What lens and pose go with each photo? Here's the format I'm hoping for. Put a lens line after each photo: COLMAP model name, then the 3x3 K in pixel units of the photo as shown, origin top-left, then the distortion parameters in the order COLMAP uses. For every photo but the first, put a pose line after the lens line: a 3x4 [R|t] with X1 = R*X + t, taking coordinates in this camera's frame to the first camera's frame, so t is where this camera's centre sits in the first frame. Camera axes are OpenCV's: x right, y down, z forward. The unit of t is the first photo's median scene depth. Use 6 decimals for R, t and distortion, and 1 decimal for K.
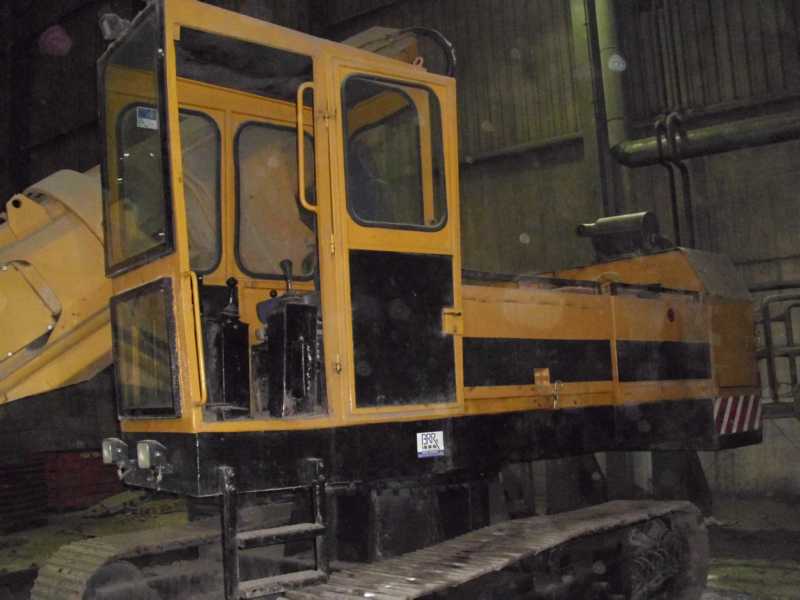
lens RADIAL K [[840.4, 0, 402.0], [0, 840.4, 316.2], [0, 0, 1]] dist [-0.297635, 0.402274]
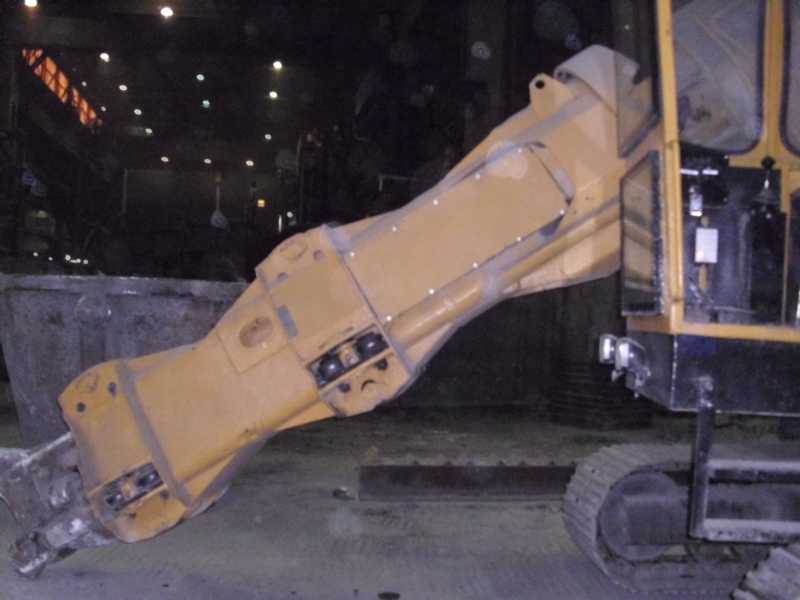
lens RADIAL K [[840.4, 0, 402.0], [0, 840.4, 316.2], [0, 0, 1]] dist [-0.297635, 0.402274]
pose [[0.715558, 0.086225, -0.693211, 0.101330], [-0.010556, 0.993574, 0.112689, 0.026078], [0.698473, -0.073318, 0.711870, 0.167598]]
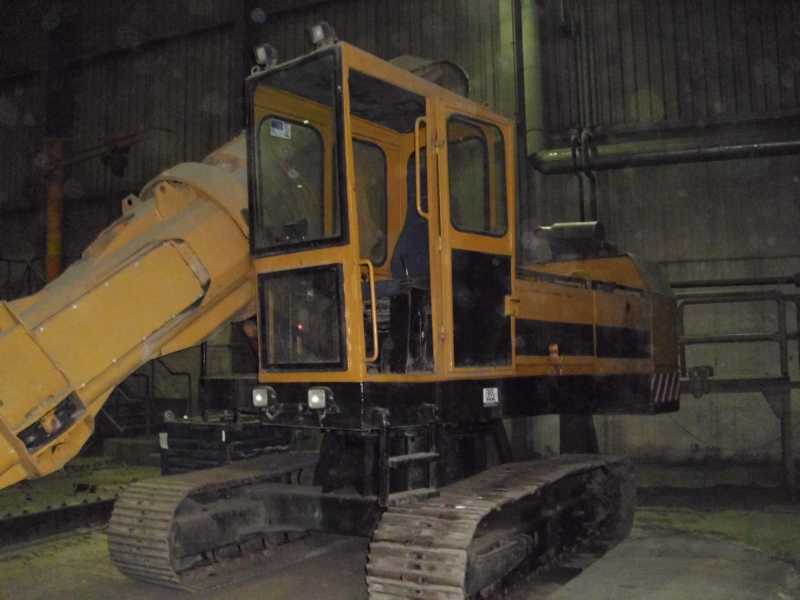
lens RADIAL K [[840.4, 0, 402.0], [0, 840.4, 316.2], [0, 0, 1]] dist [-0.297635, 0.402274]
pose [[0.979676, 0.046026, 0.195233, -0.362406], [-0.051465, 0.998413, 0.022875, 0.001167], [-0.193870, -0.032458, 0.980490, -0.267763]]
